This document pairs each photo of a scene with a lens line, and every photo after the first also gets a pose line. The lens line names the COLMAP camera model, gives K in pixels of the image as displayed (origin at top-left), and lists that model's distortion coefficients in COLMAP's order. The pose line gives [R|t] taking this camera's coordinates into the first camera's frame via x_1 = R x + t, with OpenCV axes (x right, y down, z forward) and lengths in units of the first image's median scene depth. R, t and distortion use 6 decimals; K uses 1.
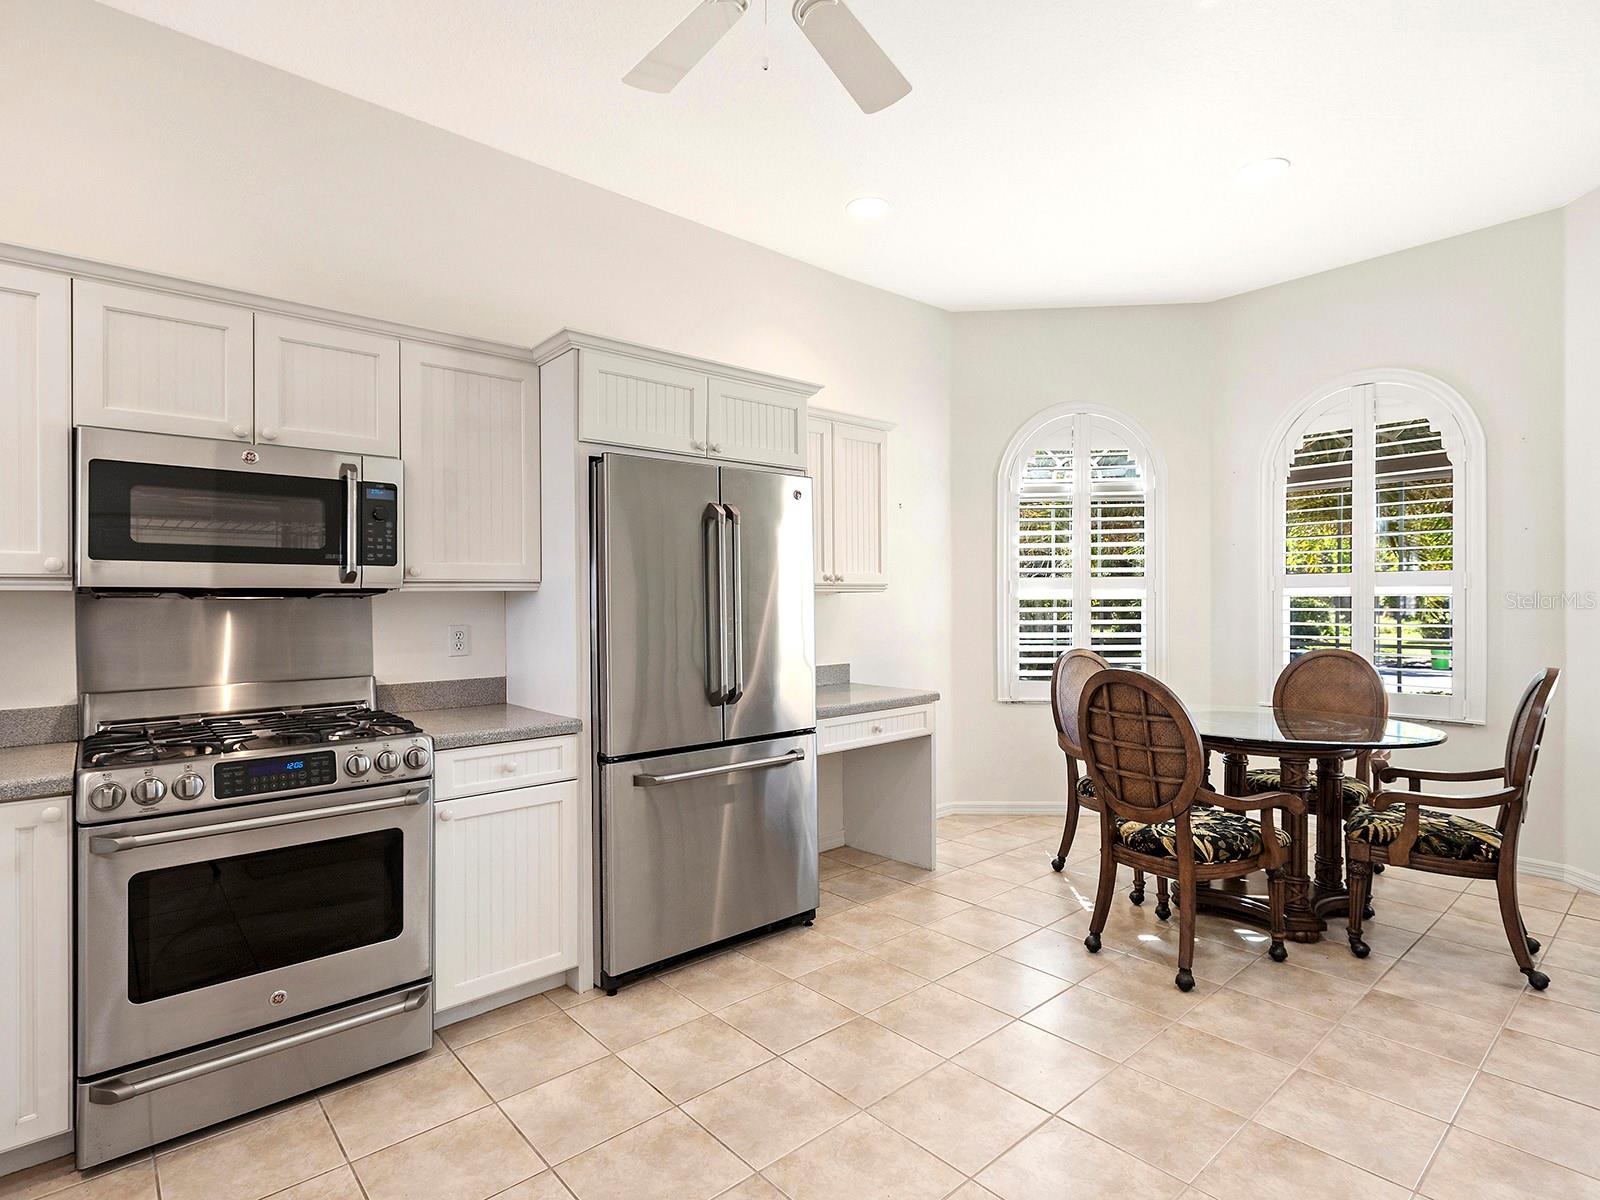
lens RADIAL K [[824.0, 0, 798.1], [0, 824.0, 573.4], [0, 0, 1]] dist [-0.001222, 0.000677]
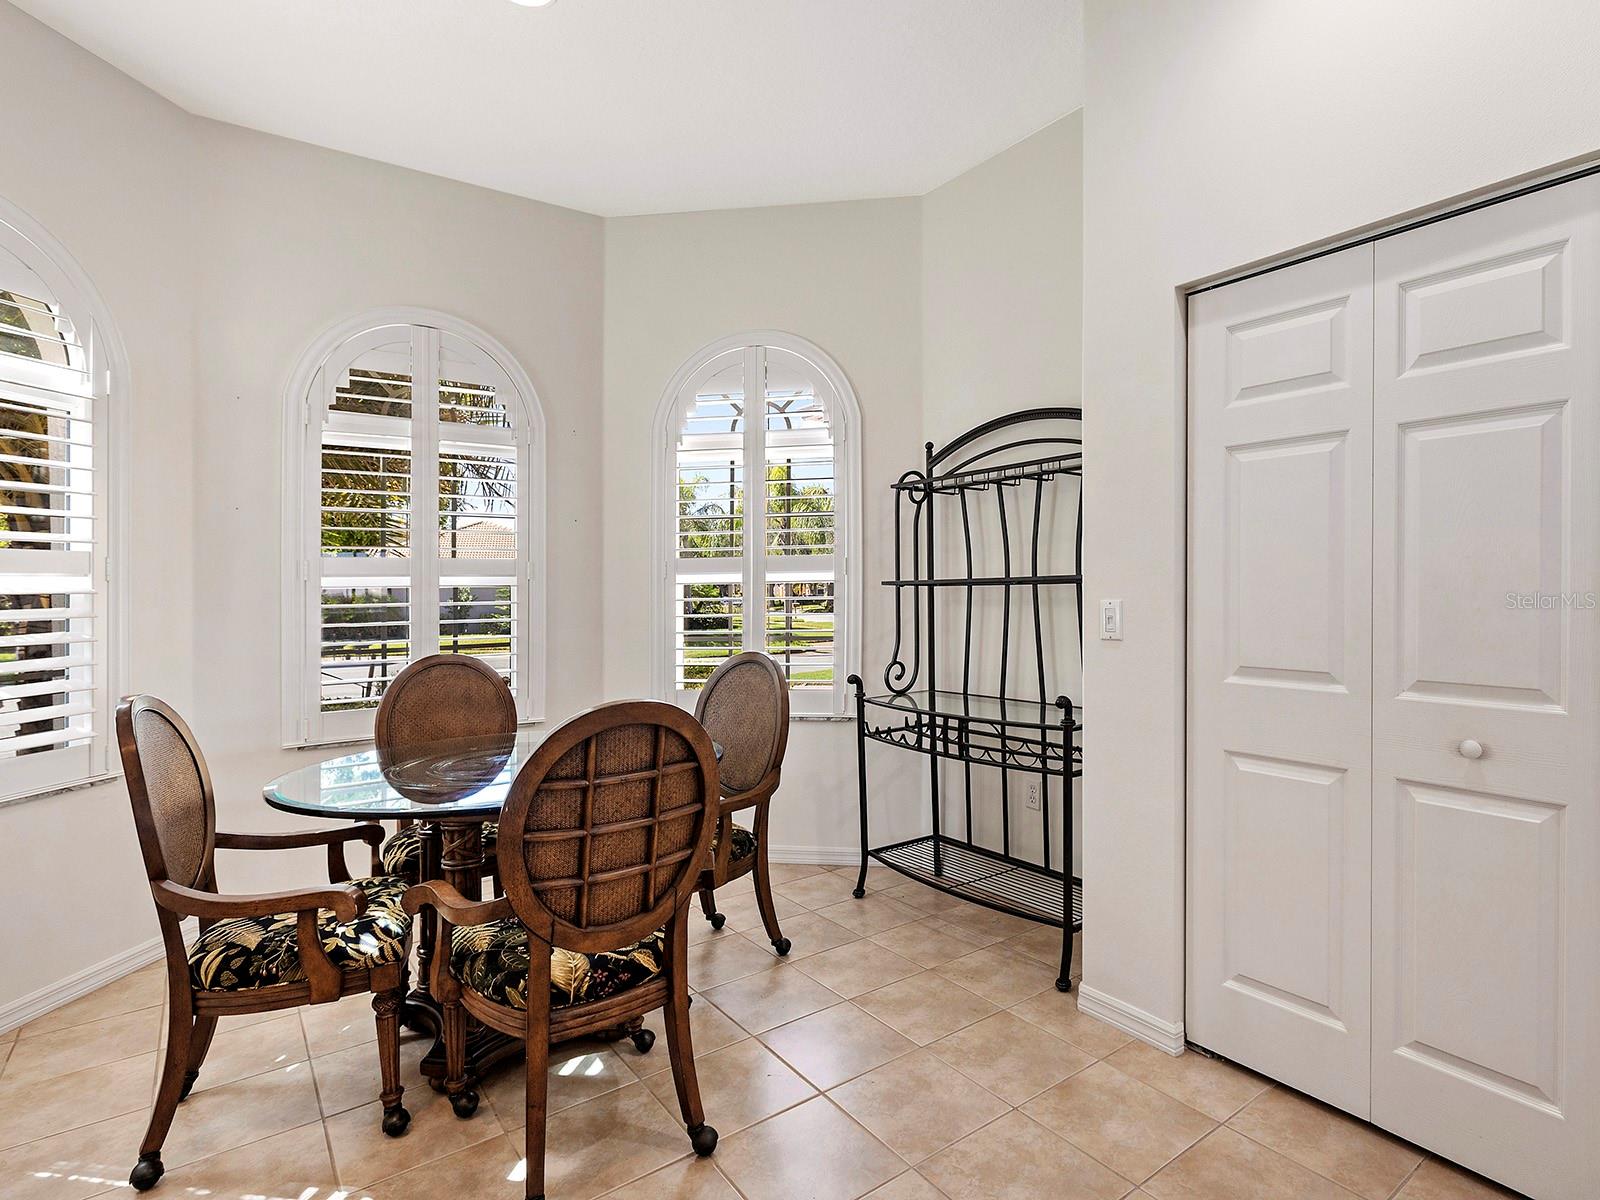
lens RADIAL K [[853.2, 0, 831.5], [0, 853.2, 589.1], [0, 0, 1]] dist [0.001300, 0.000397]
pose [[0.068278, 0.001762, 0.997665, -0.121818], [-0.017016, 0.999855, -0.000602, 0.023384], [-0.997521, -0.016935, 0.068298, 0.566194]]
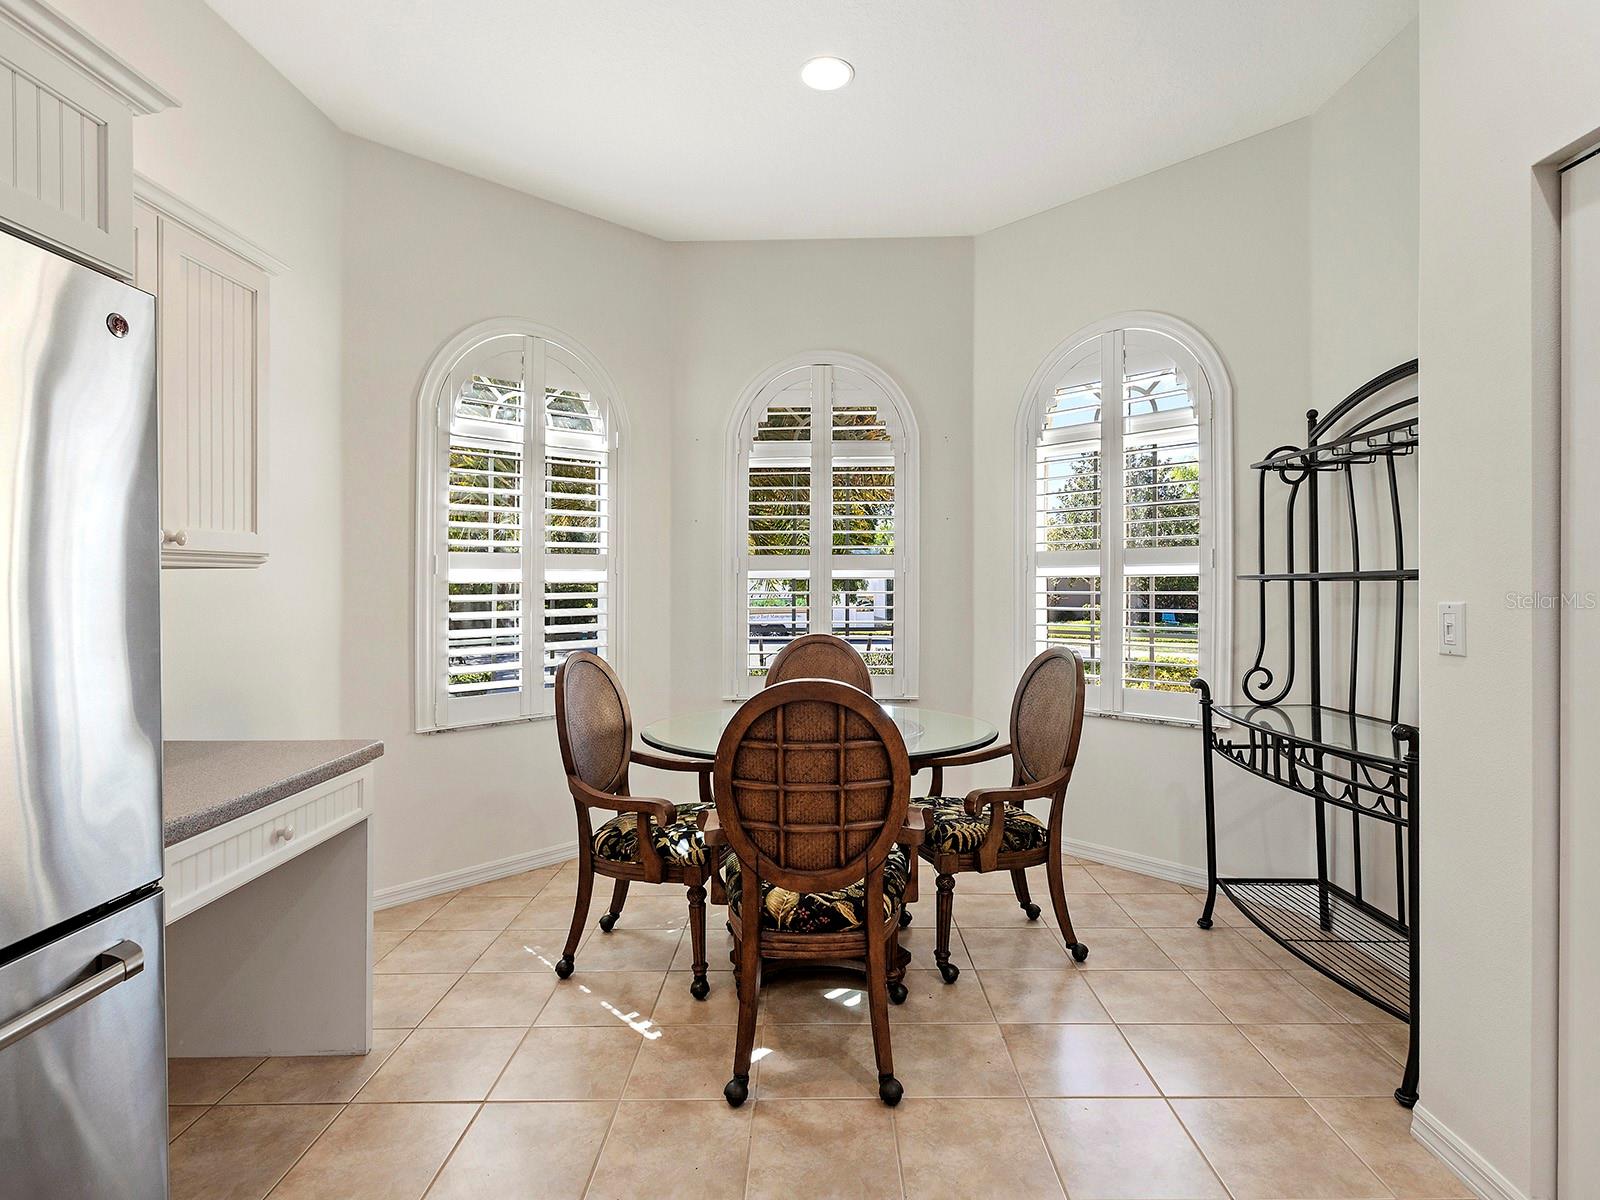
lens RADIAL K [[824.0, 0, 798.1], [0, 824.0, 573.4], [0, 0, 1]] dist [-0.001222, 0.000677]
pose [[0.665310, 0.008818, 0.746515, -0.065340], [-0.019613, 0.999792, 0.005670, 0.016205], [-0.746310, -0.018414, 0.665344, 0.382847]]
